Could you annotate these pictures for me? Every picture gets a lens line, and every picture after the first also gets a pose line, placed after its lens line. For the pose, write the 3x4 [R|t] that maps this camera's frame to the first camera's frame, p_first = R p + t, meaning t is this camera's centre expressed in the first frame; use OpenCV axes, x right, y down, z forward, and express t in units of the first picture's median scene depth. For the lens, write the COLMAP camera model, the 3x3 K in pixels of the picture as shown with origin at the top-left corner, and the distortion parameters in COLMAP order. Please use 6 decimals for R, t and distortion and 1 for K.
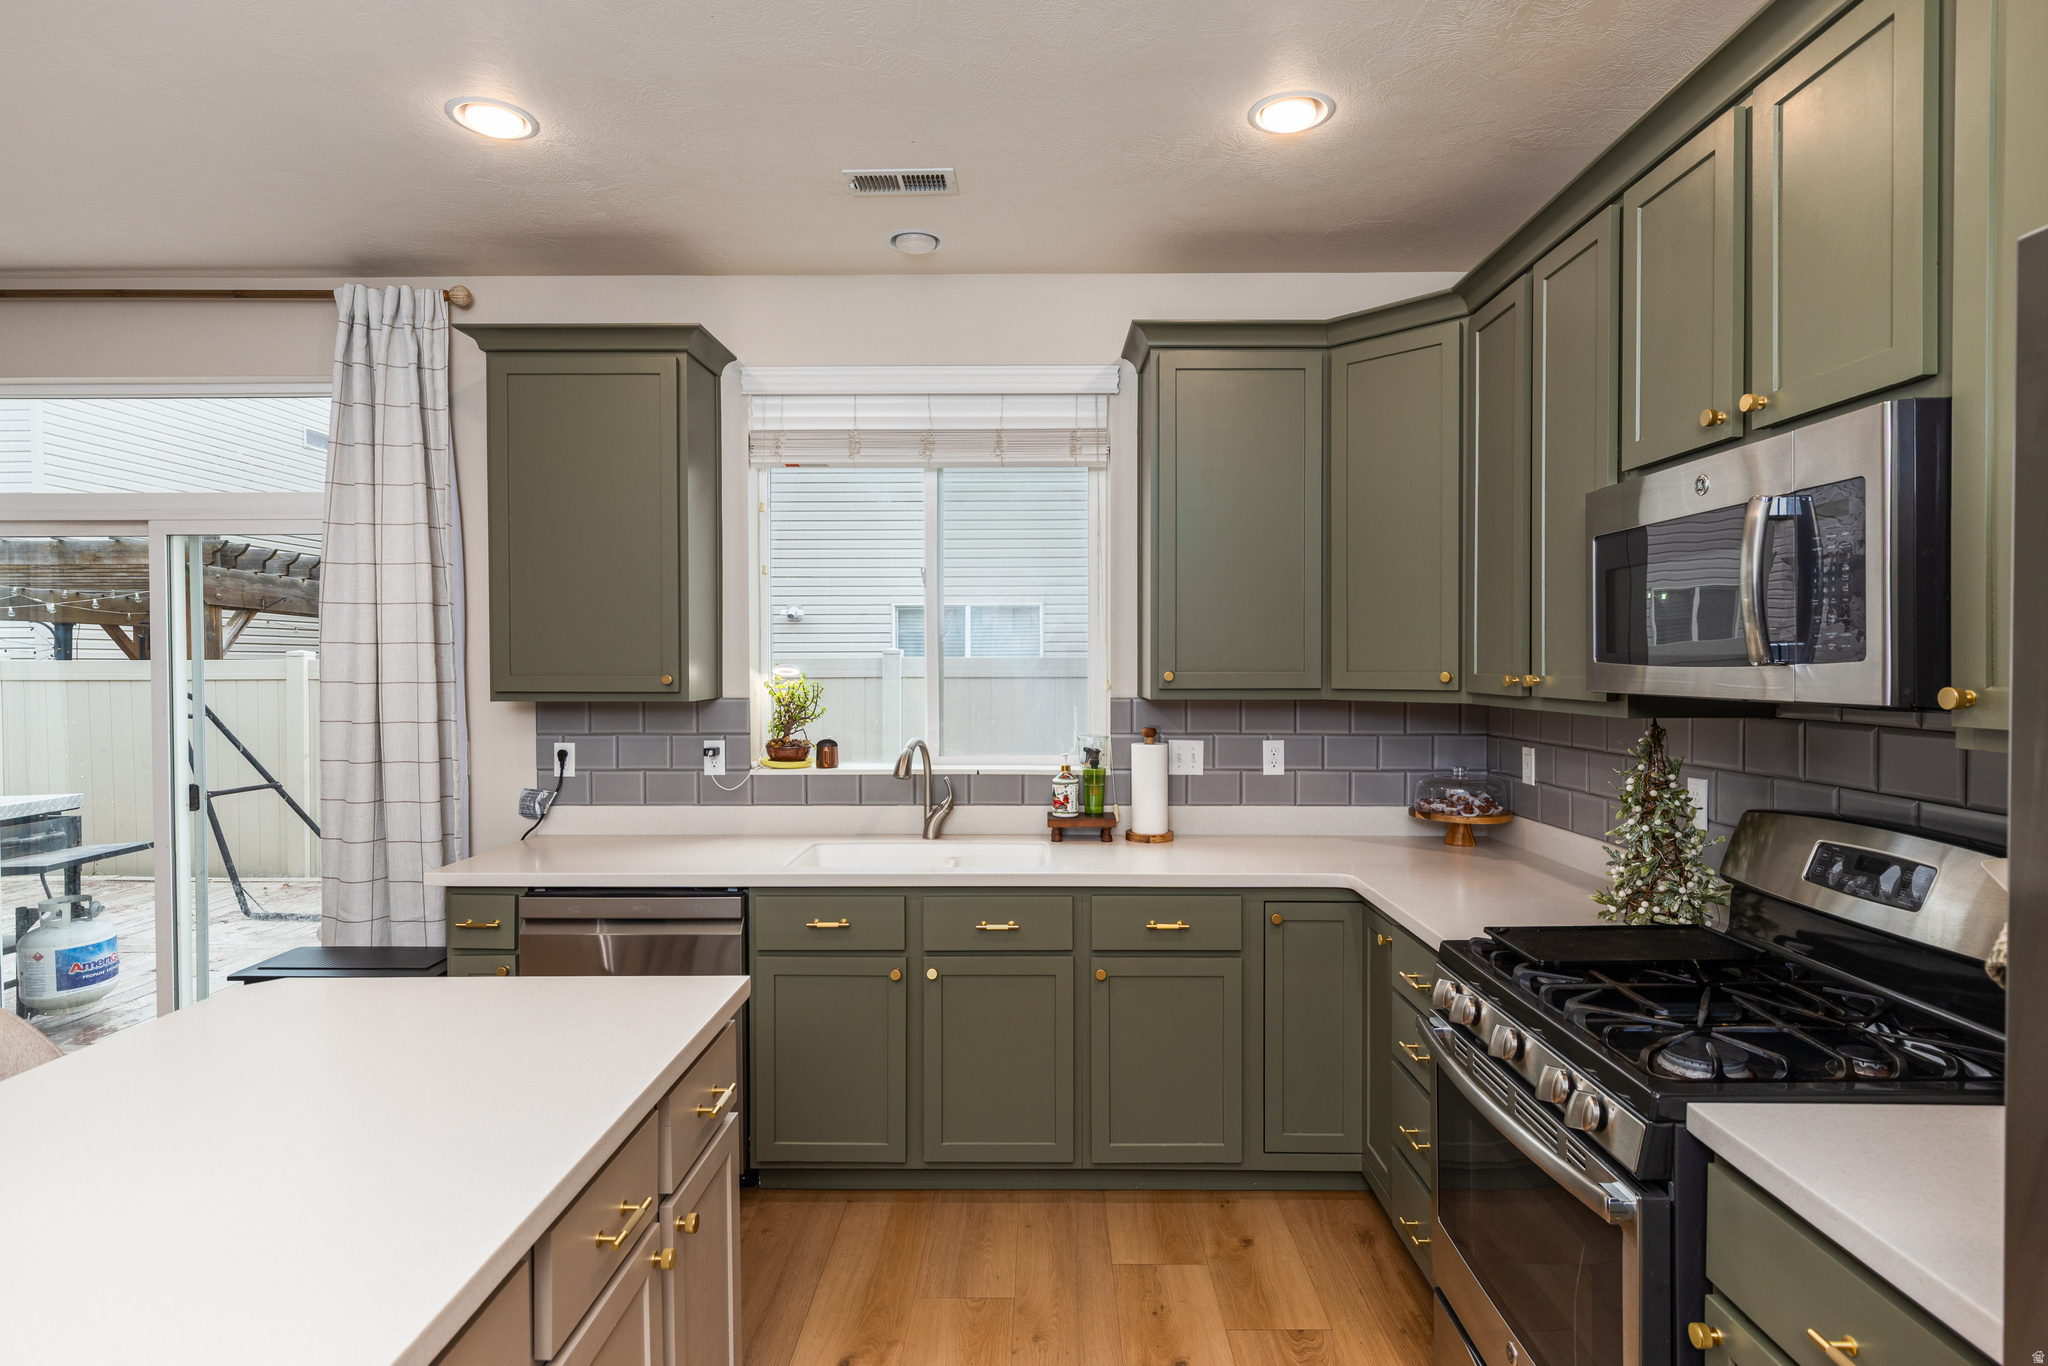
lens RADIAL K [[1077.2, 0, 1021.3], [0, 1077.2, 687.3], [0, 0, 1]] dist [0.014244, 0.000152]
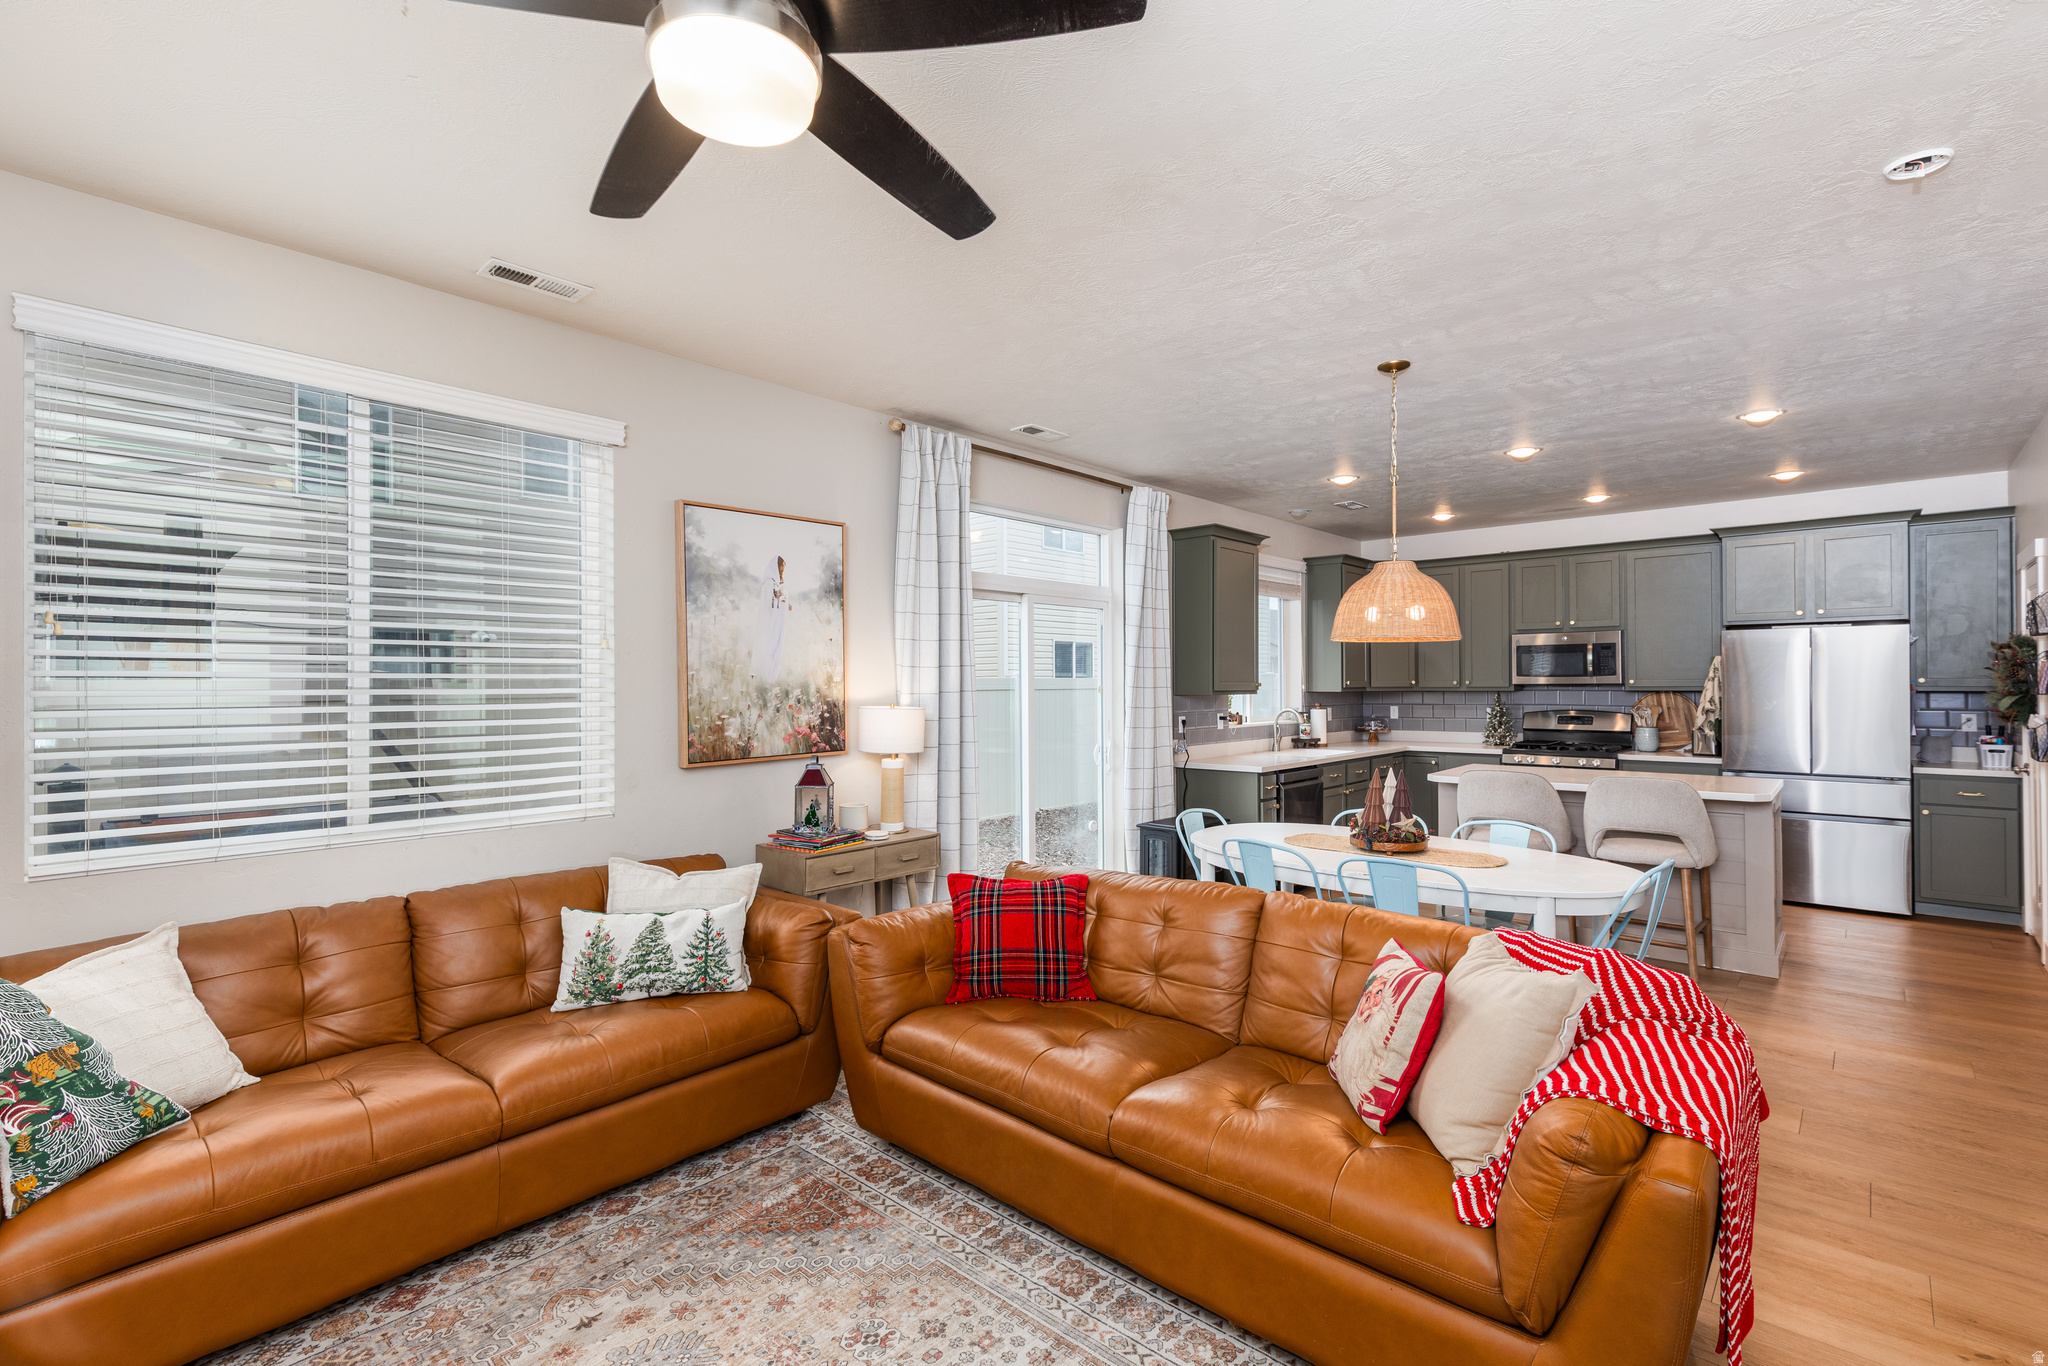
lens RADIAL K [[930.9, 0, 1031.3], [0, 930.9, 682.3], [0, 0, 1]] dist [0.010074, -0.000760]
pose [[0.661076, -0.002133, 0.750316, -1.978341], [0.023960, 0.999546, -0.018269, 0.012310], [-0.749936, 0.030055, 0.660827, 0.036931]]
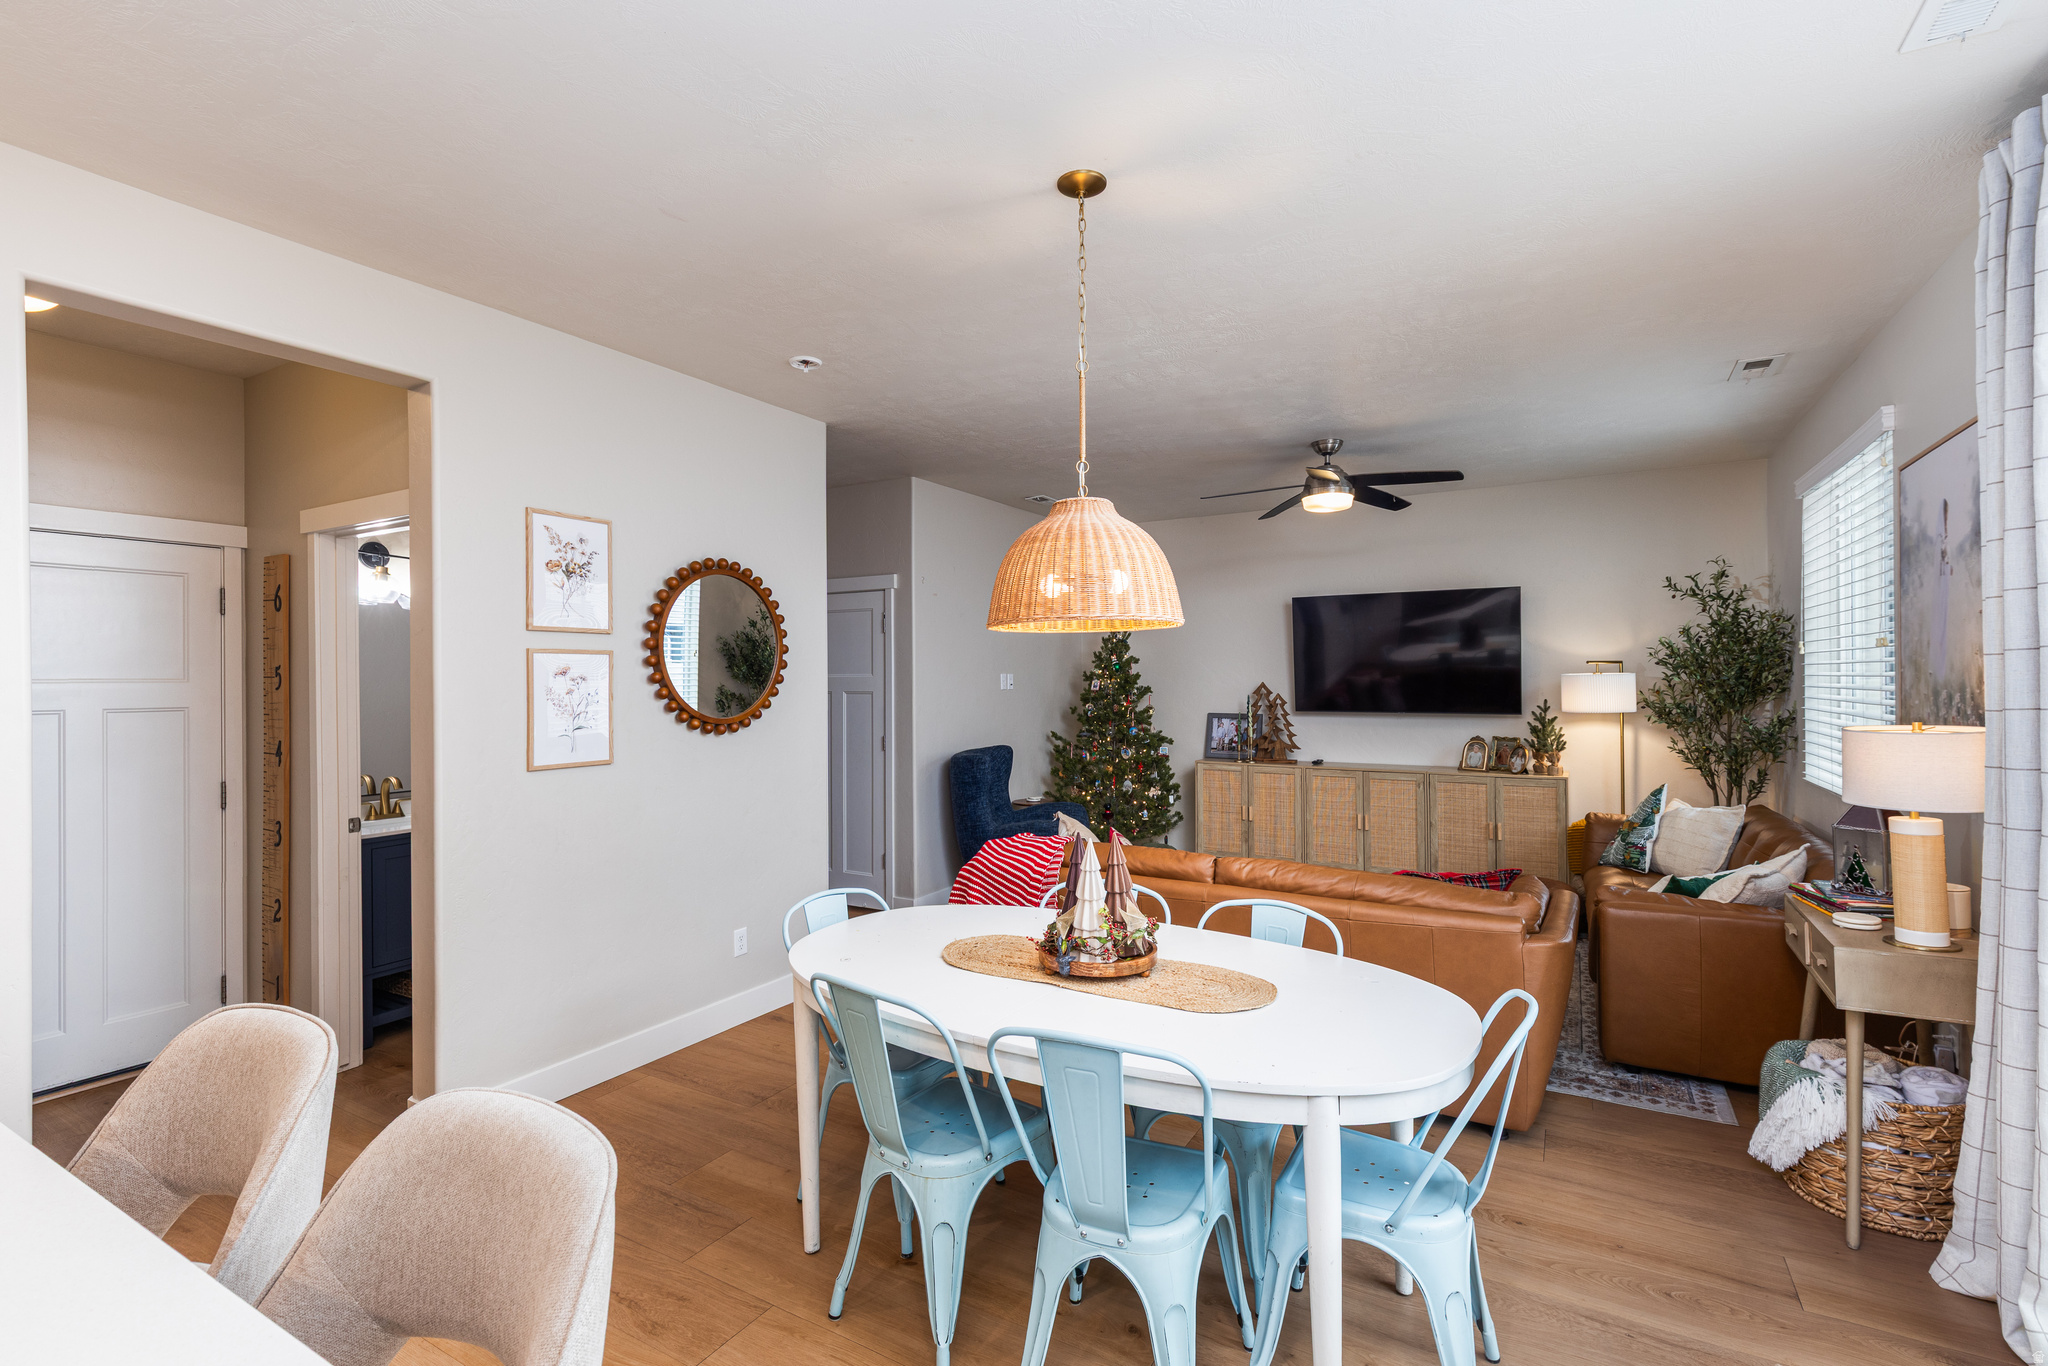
lens RADIAL K [[930.9, 0, 1029.5], [0, 930.9, 679.8], [0, 0, 1]] dist [0.010074, -0.000760]
pose [[-0.495795, 0.004637, -0.868427, -0.283331], [-0.016765, 0.999748, 0.014910, -0.016577], [0.868278, 0.021951, -0.495592, 0.731448]]
